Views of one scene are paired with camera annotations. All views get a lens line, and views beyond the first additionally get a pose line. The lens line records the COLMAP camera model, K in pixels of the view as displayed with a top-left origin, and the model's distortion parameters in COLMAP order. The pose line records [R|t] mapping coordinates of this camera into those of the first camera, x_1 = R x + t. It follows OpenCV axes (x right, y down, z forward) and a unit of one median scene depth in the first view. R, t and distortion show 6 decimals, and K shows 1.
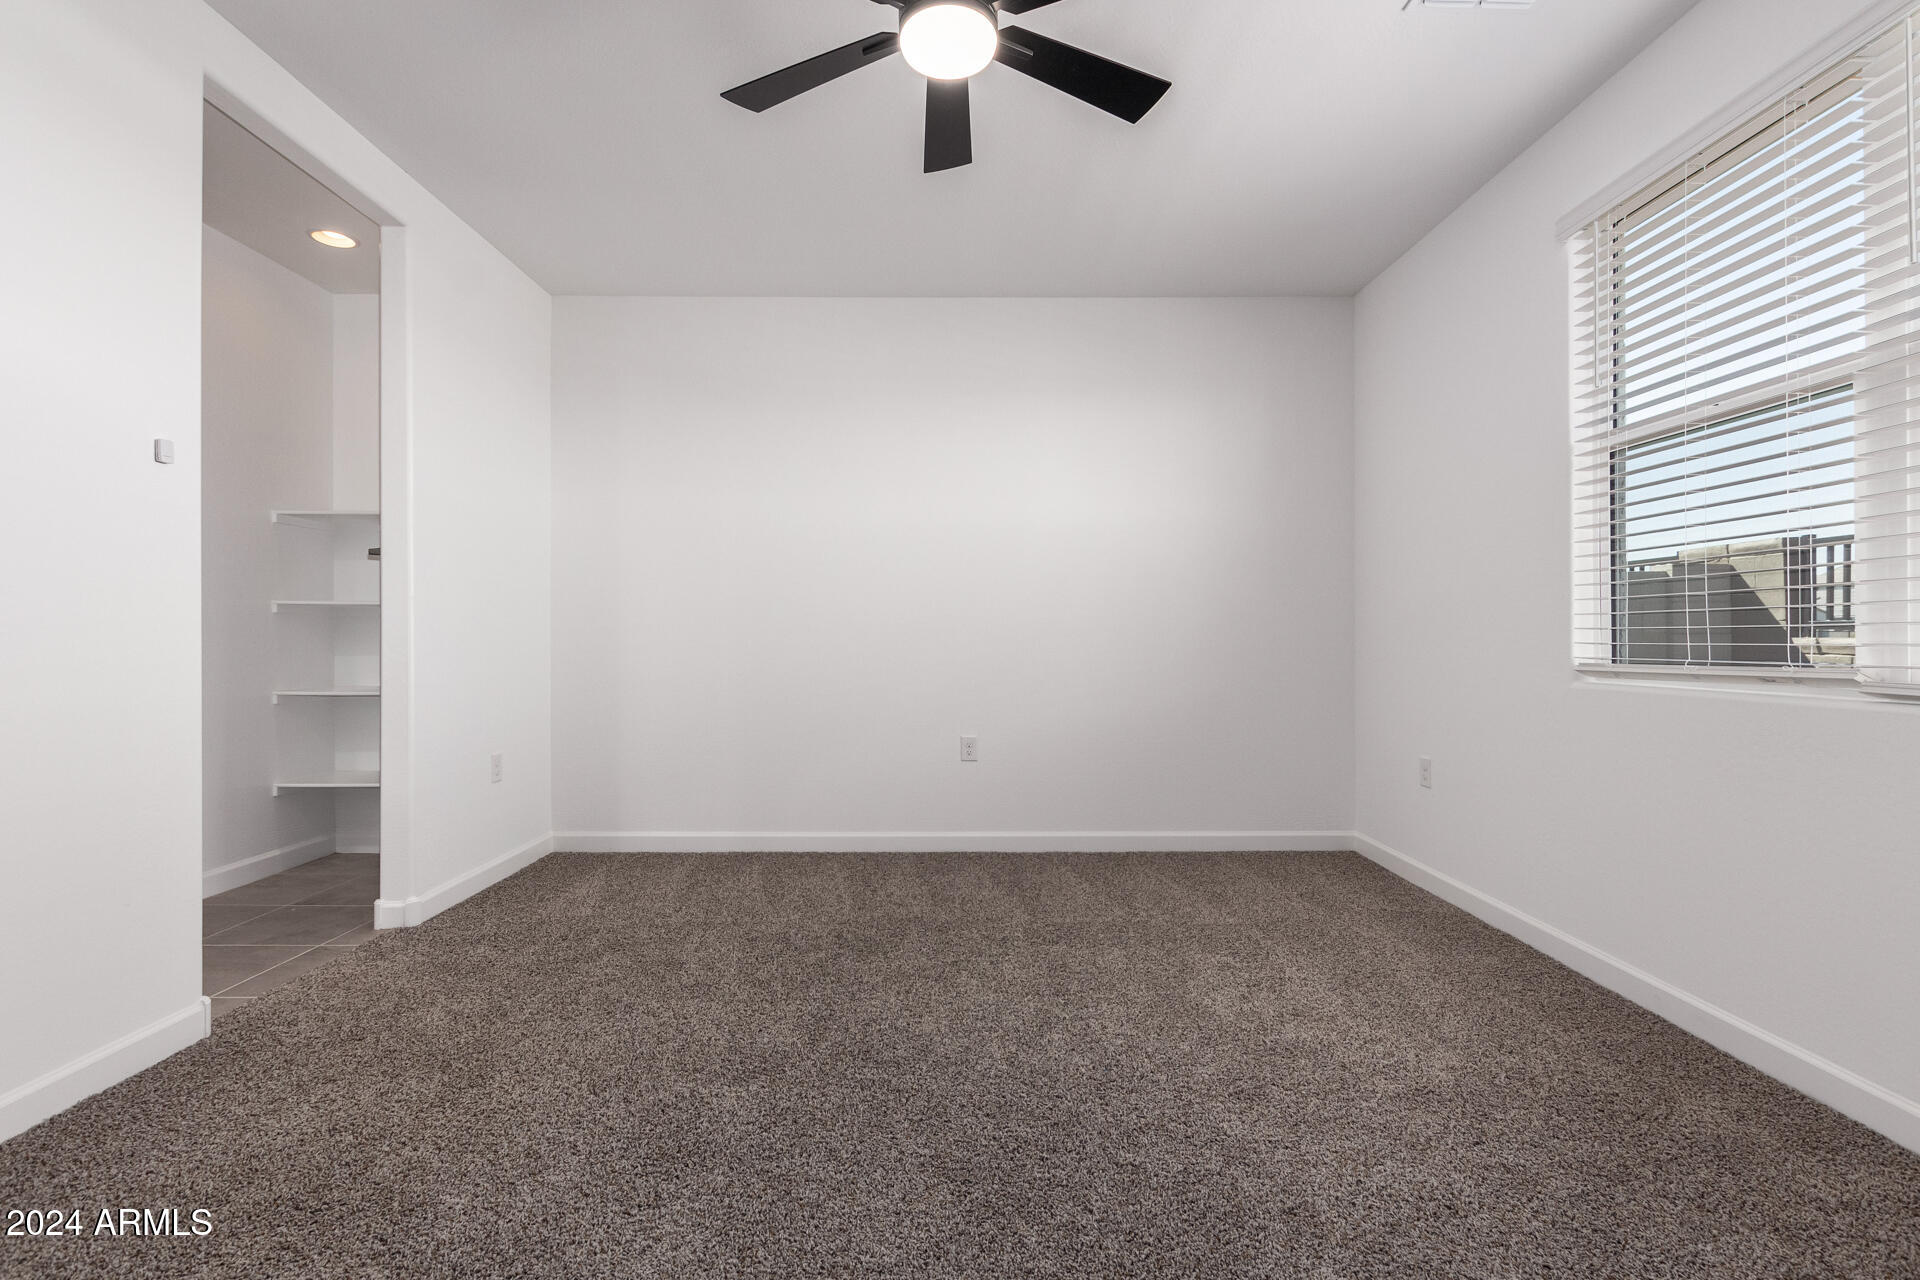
lens RADIAL K [[878.8, 0, 959.3], [0, 878.8, 622.2], [0, 0, 1]] dist [0.002368, 0.000467]
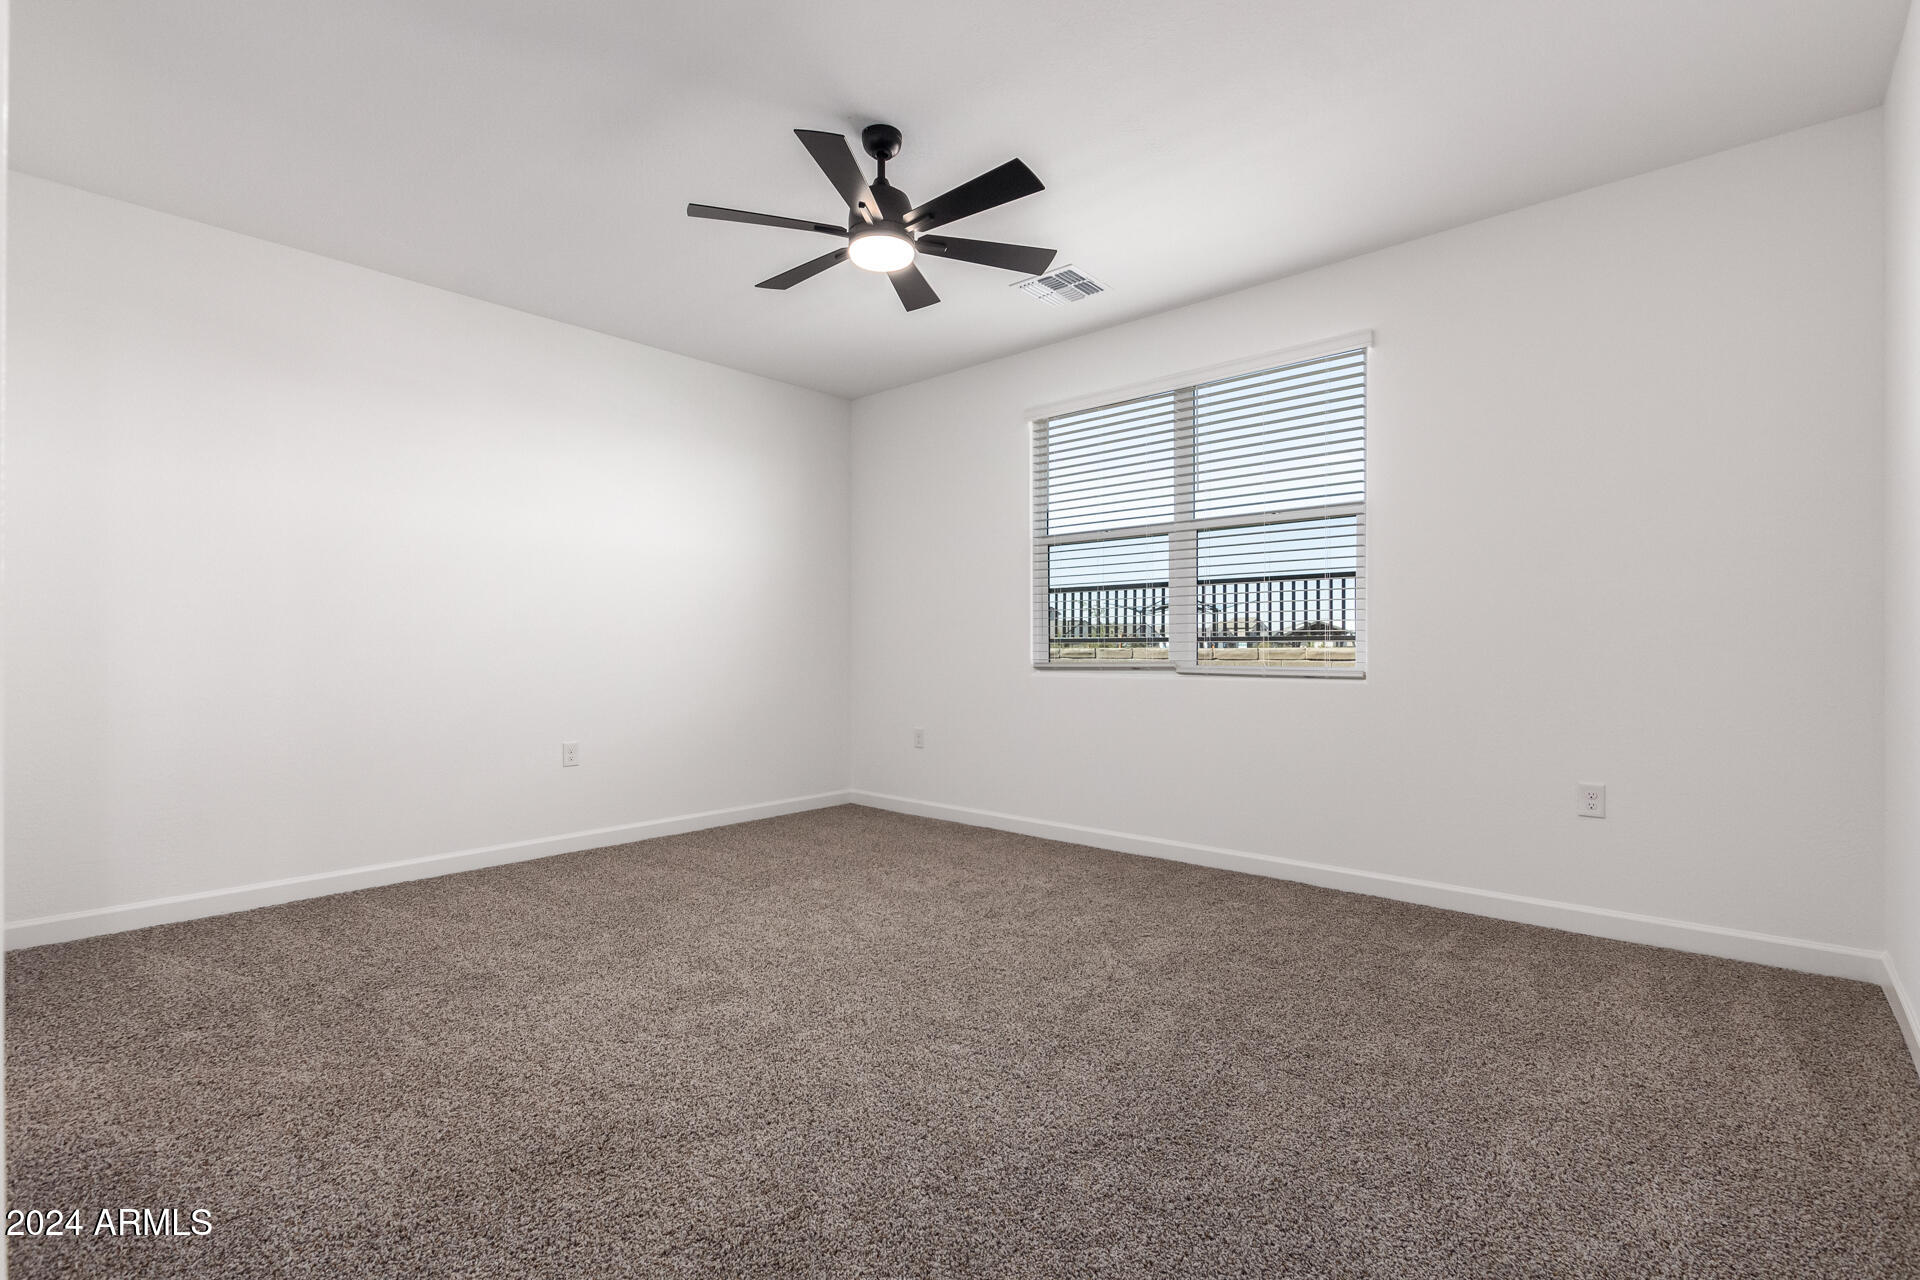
lens RADIAL K [[878.8, 0, 946.9], [0, 878.8, 633.3], [0, 0, 1]] dist [0.002368, 0.000467]
pose [[0.678657, 0.010629, 0.734378, -0.593934], [-0.013244, 0.999910, -0.002233, -0.006407], [-0.734336, -0.008211, 0.678737, -0.060852]]
